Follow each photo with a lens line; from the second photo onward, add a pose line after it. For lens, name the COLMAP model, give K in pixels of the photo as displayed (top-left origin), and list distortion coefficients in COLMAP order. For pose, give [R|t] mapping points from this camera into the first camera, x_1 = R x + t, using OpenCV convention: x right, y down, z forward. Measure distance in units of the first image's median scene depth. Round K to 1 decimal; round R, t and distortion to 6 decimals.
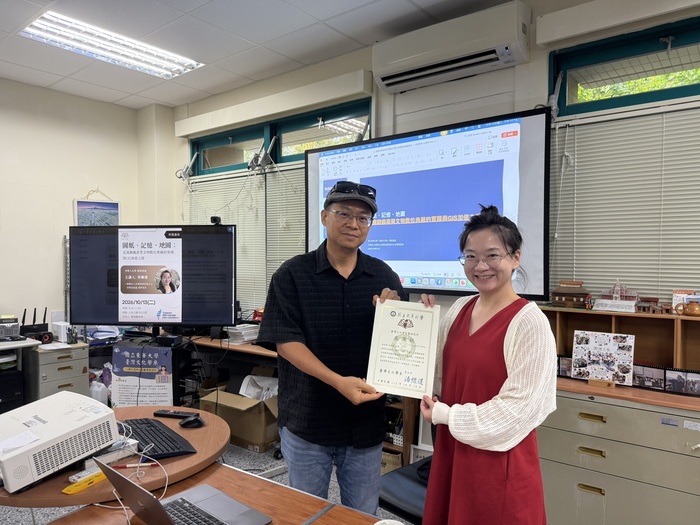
lens RADIAL K [[489.2, 0, 353.9], [0, 489.2, 263.1], [0, 0, 1]] dist [0.044872, -0.070868]
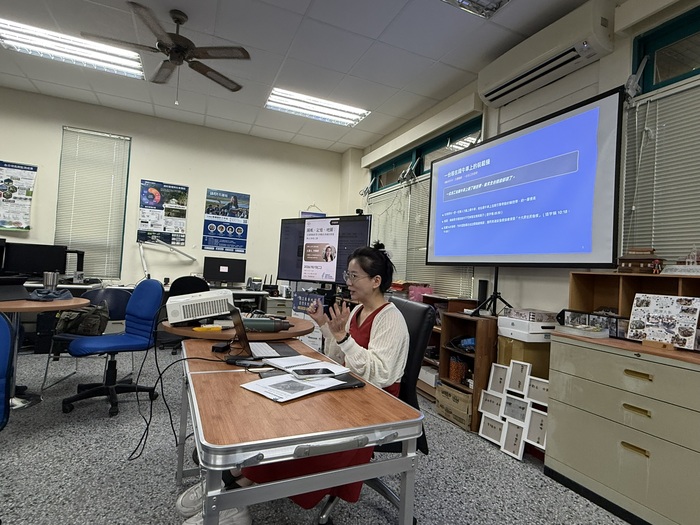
lens RADIAL K [[371.7, 0, 351.8], [0, 371.7, 260.0], [0, 0, 1]] dist [-0.002459, 0.000231]
pose [[0.882040, 0.035180, -0.469860, 0.212508], [-0.062942, 0.997069, -0.043504, 0.101080], [0.466952, 0.067947, 0.881668, 0.038919]]
